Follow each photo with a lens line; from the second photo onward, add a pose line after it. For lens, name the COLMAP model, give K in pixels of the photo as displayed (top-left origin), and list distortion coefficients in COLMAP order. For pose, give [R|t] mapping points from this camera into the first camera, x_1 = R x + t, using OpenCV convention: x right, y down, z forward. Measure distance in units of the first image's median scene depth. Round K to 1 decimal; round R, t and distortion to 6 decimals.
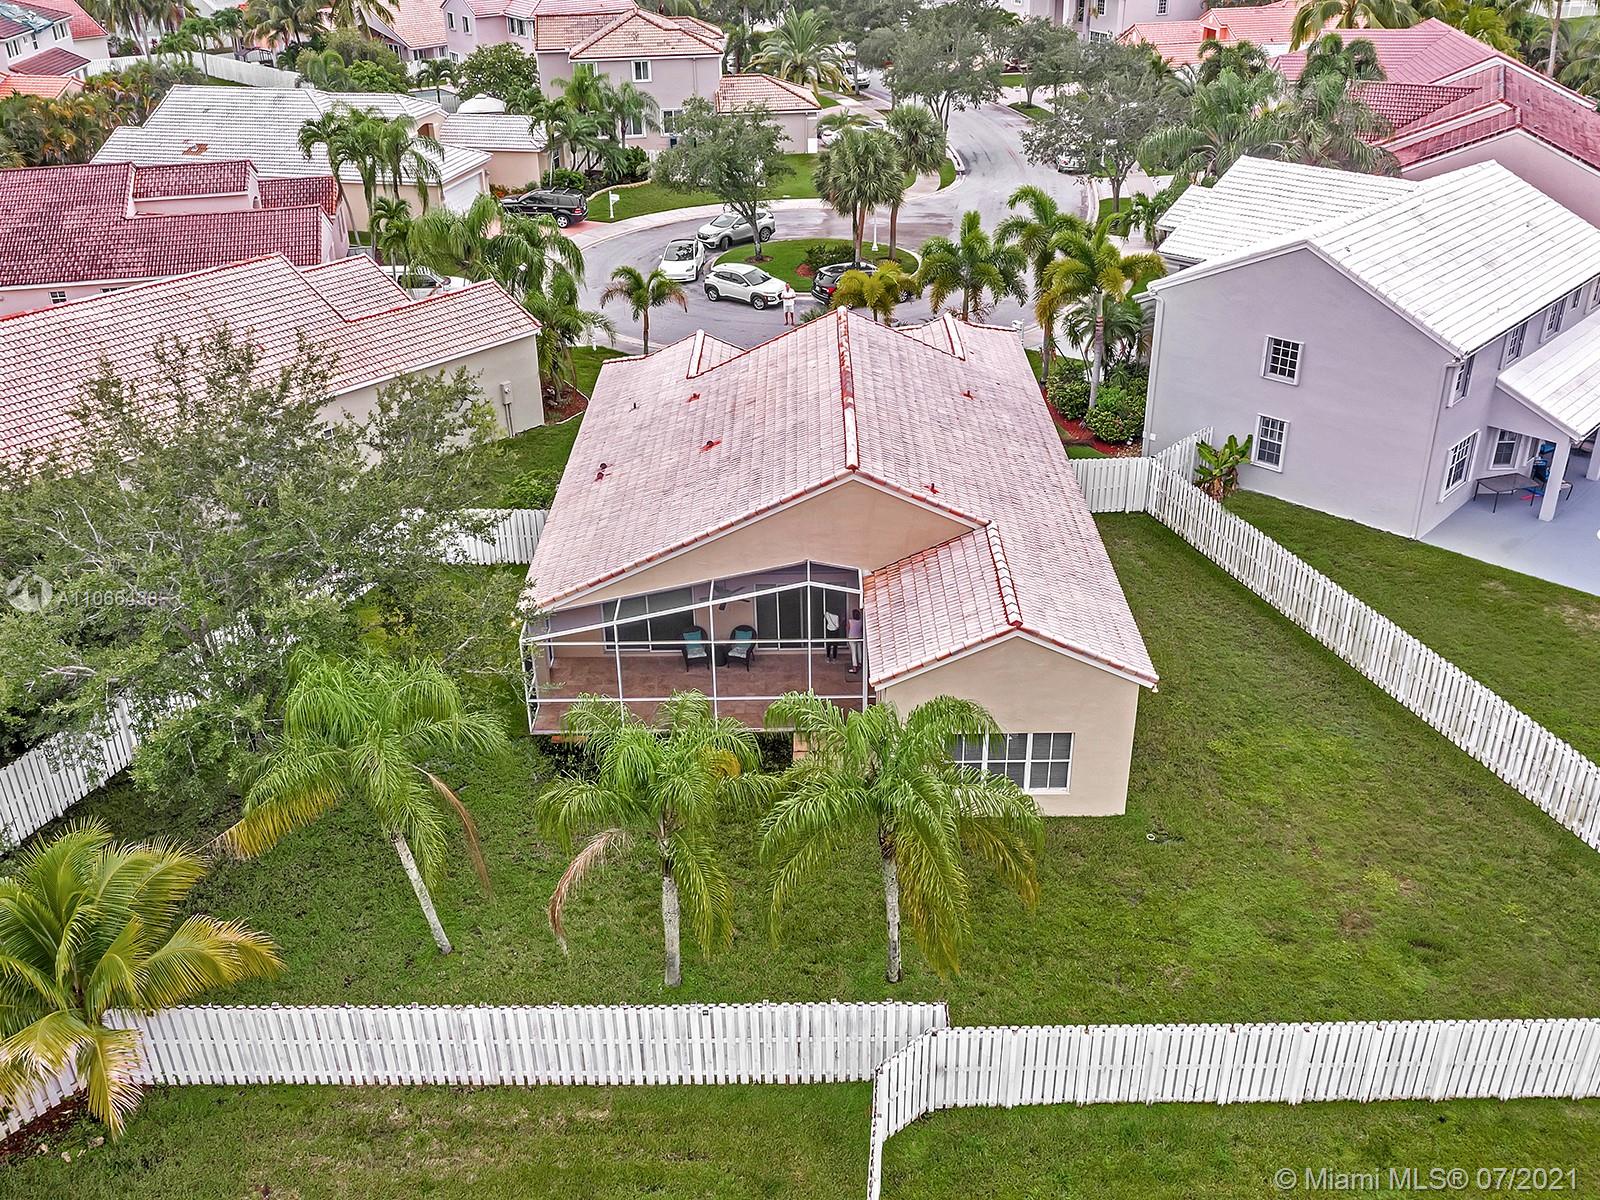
lens RADIAL K [[1470.2, 0, 800.0], [0, 1470.2, 600.0], [0, 0, 1]] dist [-0.013250, 0.010373]
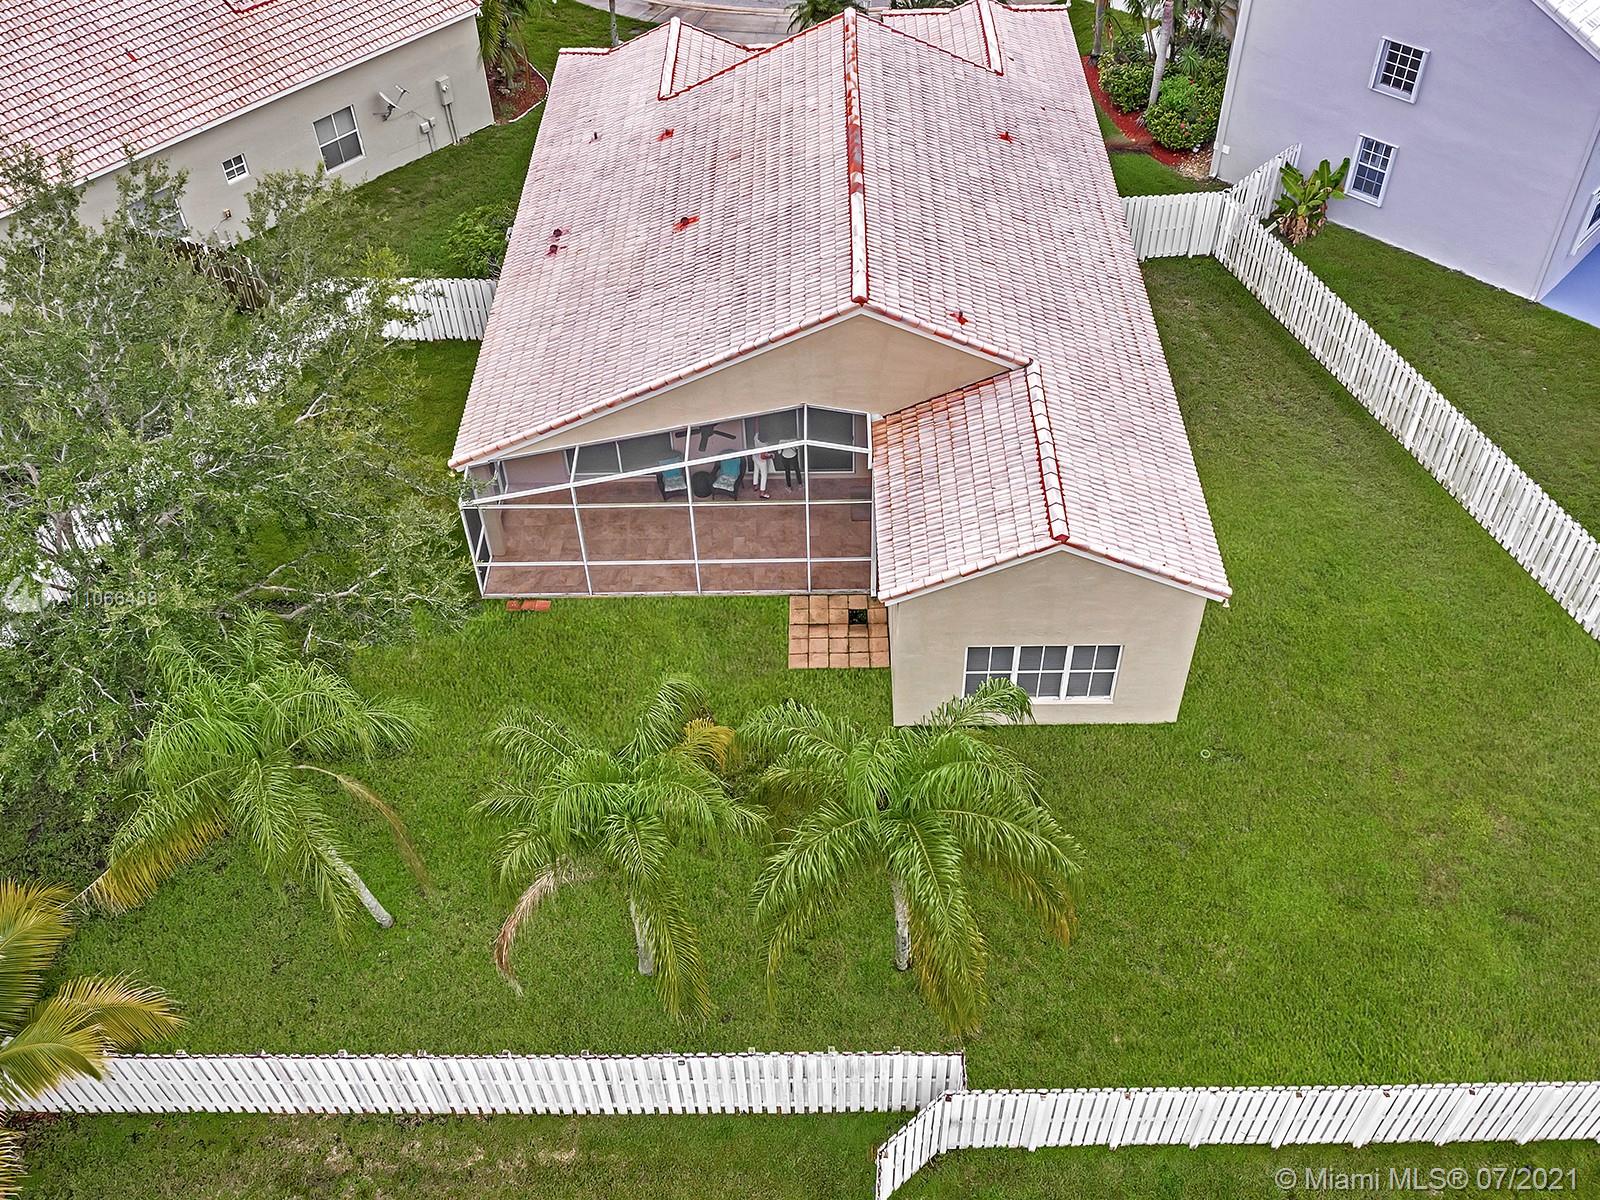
lens RADIAL K [[1470.2, 0, 800.0], [0, 1470.2, 600.0], [0, 0, 1]] dist [-0.013250, 0.010373]
pose [[0.999950, -0.003737, -0.009225, 0.009135], [0.006315, 0.954600, 0.297825, -0.154715], [0.007693, -0.297868, 0.954576, 0.177545]]
